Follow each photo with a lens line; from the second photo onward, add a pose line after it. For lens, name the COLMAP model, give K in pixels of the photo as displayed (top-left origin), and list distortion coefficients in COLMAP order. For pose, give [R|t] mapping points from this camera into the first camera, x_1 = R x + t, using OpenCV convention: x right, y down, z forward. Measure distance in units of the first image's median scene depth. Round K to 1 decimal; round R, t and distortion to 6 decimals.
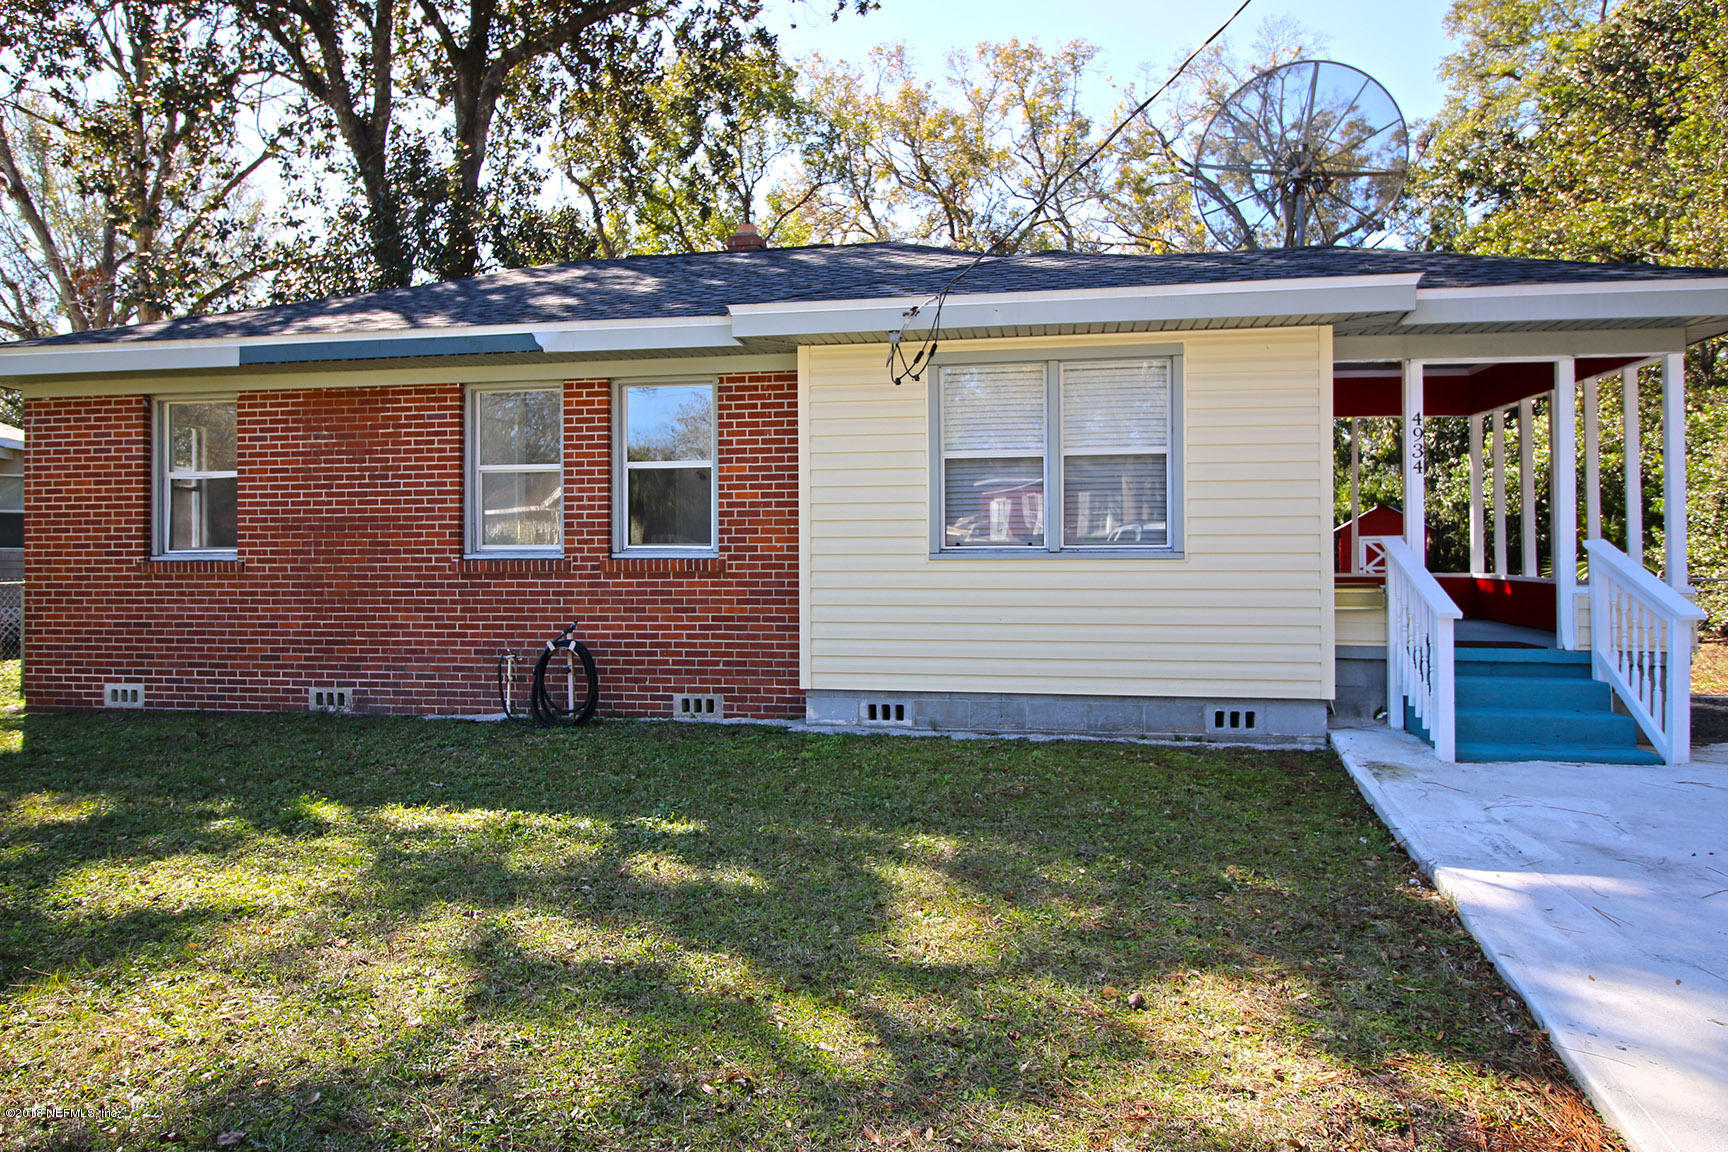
lens RADIAL K [[1090.0, 0, 857.5], [0, 1090.0, 545.4], [0, 0, 1]] dist [-0.023796, 0.000049]
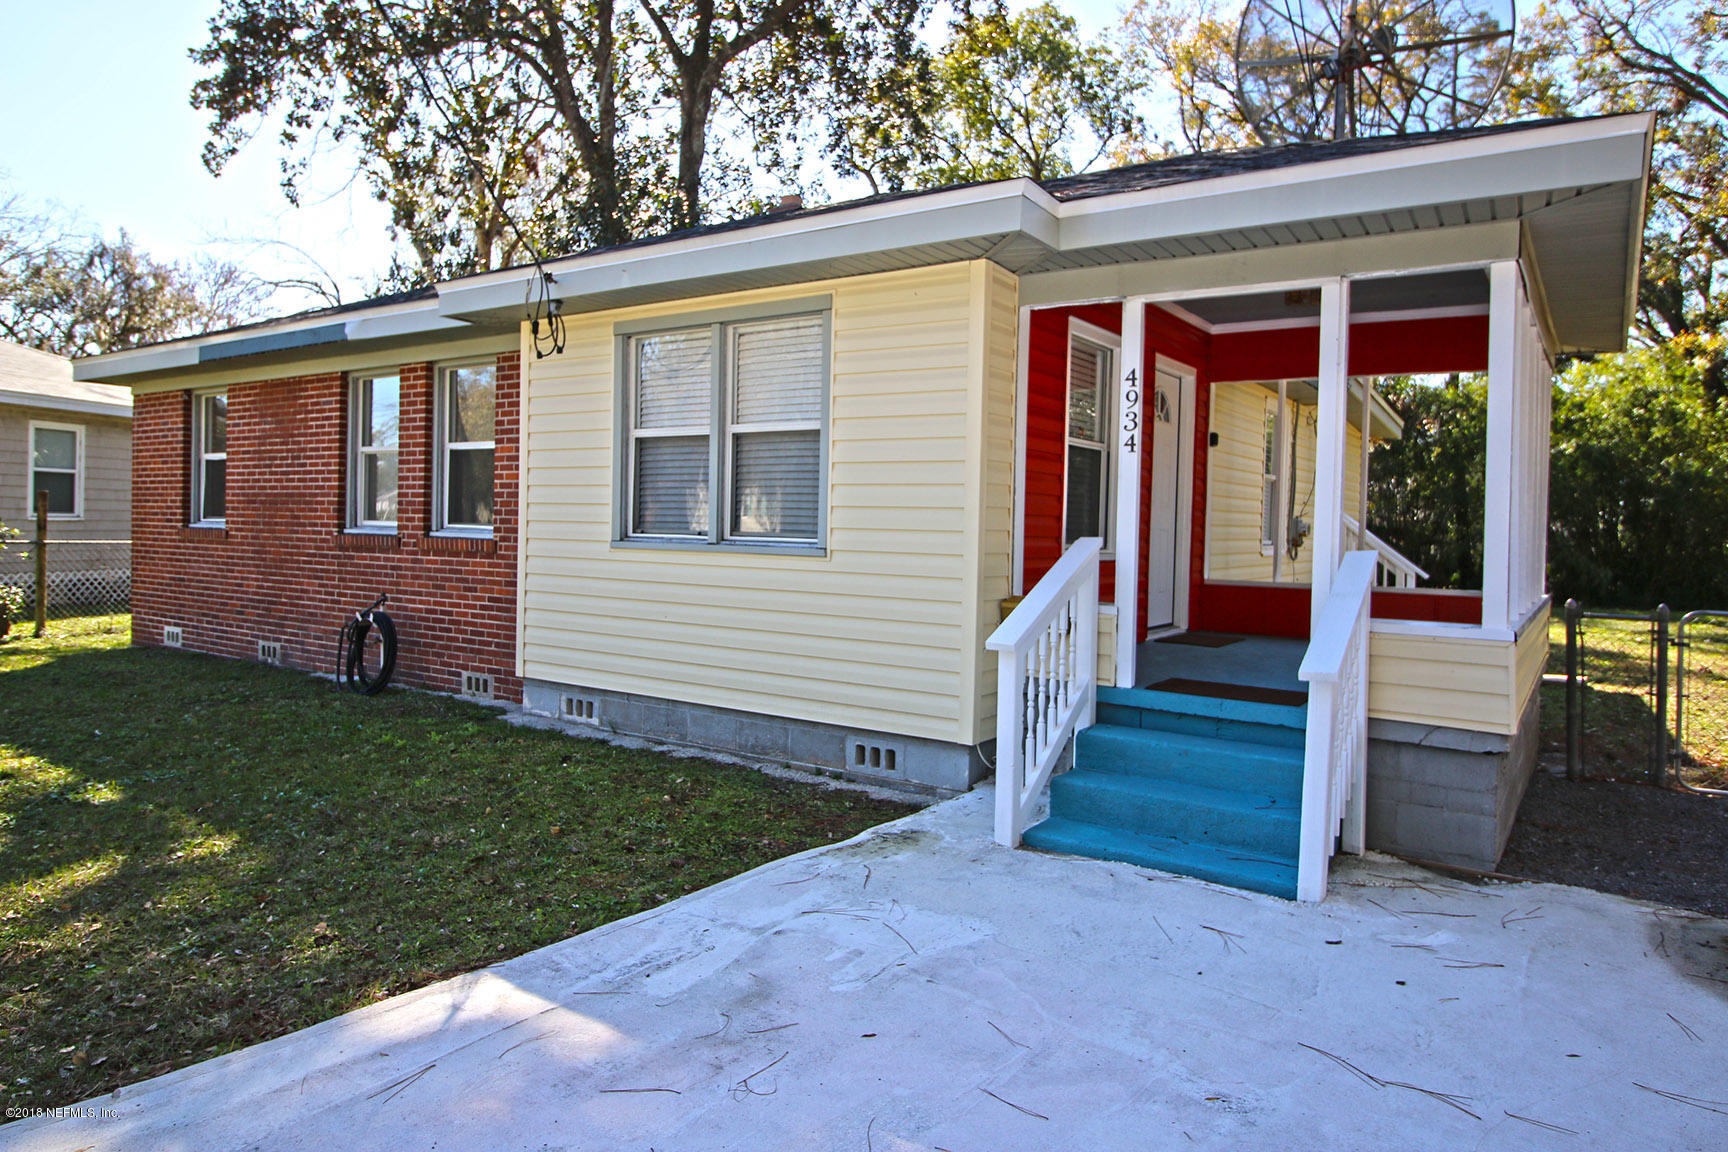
lens RADIAL K [[1113.3, 0, 864.0], [0, 1113.3, 576.0], [0, 0, 1]] dist [-0.044842, 0.000399]
pose [[0.909959, 0.047881, -0.411924, 0.623636], [-0.034553, 0.998612, 0.039748, -0.006910], [0.413256, -0.021936, 0.910351, 0.224719]]
